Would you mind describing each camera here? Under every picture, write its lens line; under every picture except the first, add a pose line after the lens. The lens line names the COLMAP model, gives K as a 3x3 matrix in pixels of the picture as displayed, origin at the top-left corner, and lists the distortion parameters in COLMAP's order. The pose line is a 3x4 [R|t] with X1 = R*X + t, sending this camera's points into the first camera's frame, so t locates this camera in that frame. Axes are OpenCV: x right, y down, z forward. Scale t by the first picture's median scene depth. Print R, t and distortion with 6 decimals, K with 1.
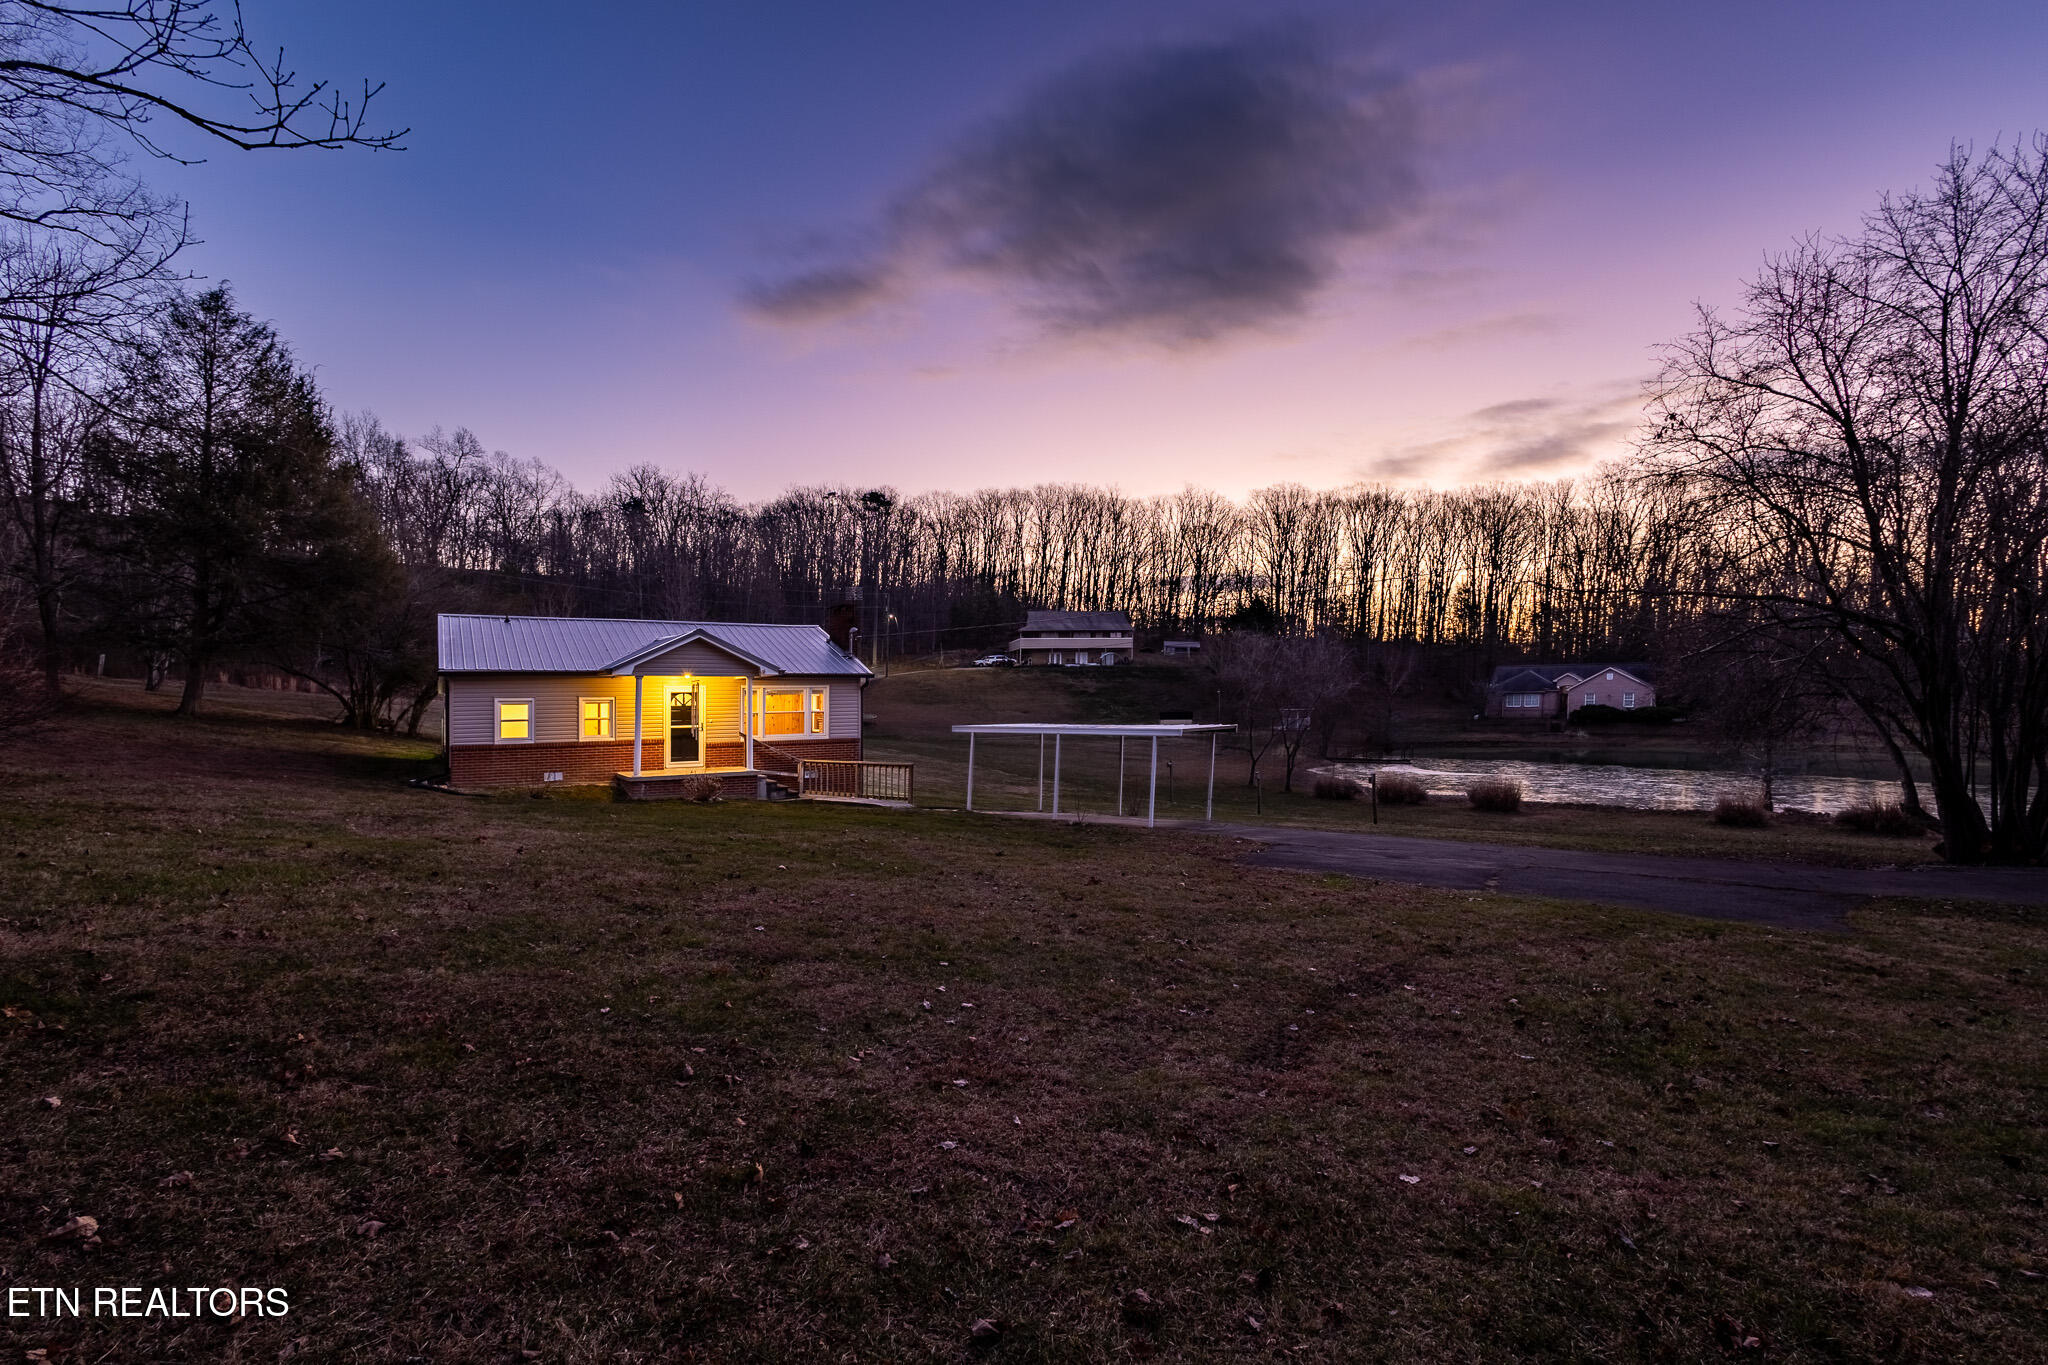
lens RADIAL K [[930.9, 0, 1015.5], [0, 930.9, 684.8], [0, 0, 1]] dist [0.006886, -0.000733]
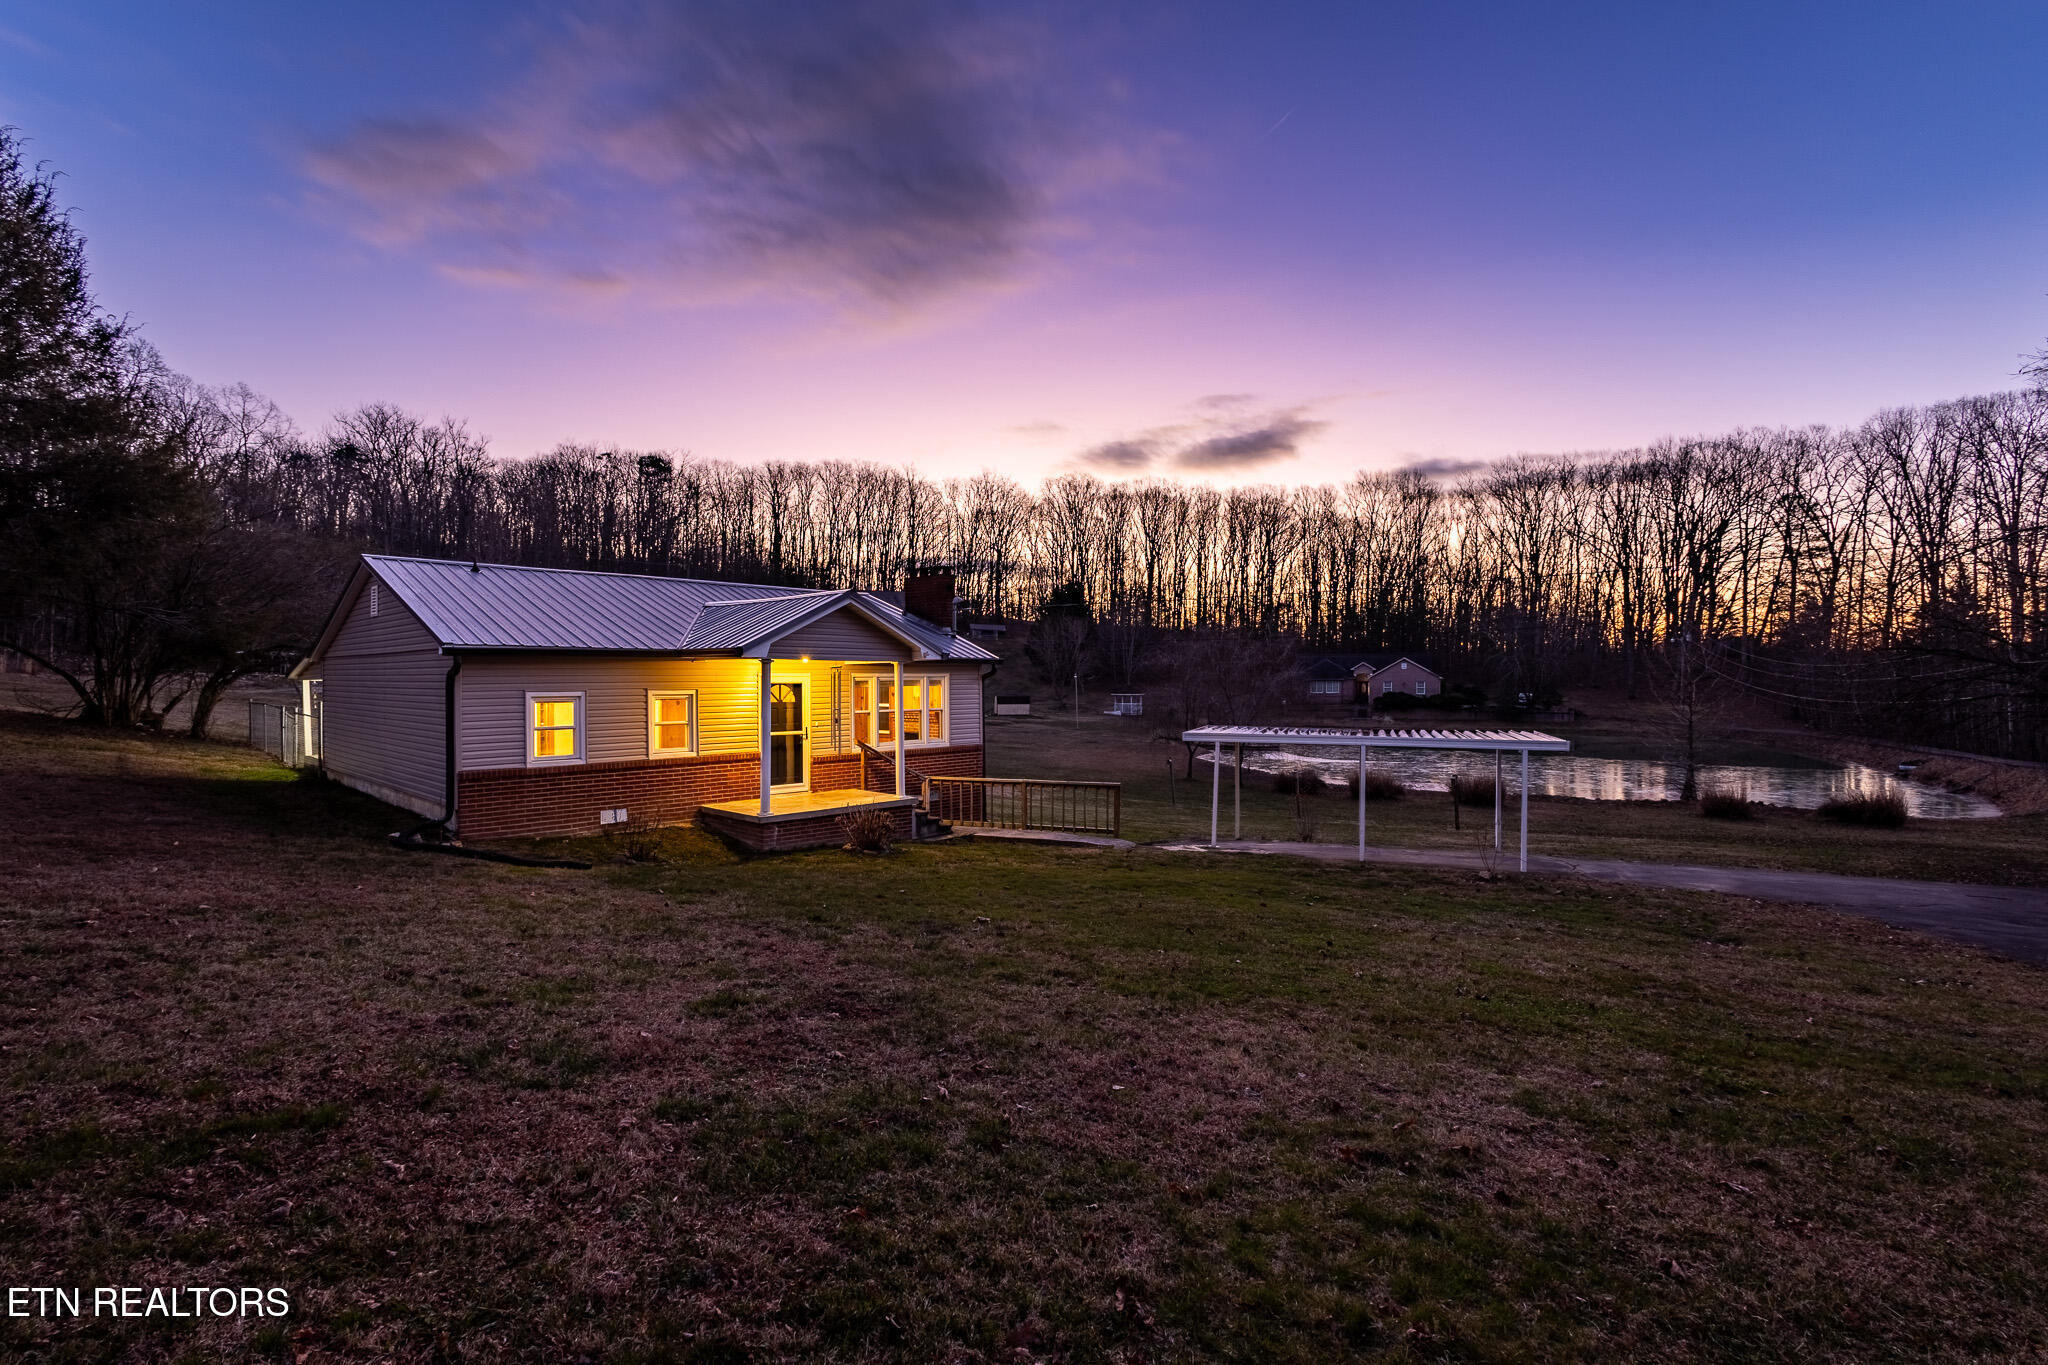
lens RADIAL K [[941.2, 0, 1024.9], [0, 941.2, 686.2], [0, 0, 1]] dist [0.007565, -0.001156]
pose [[0.972200, 0.005082, 0.234095, -0.226039], [-0.009398, 0.999806, 0.017322, -0.002136], [-0.233962, -0.019040, 0.972059, 0.189485]]
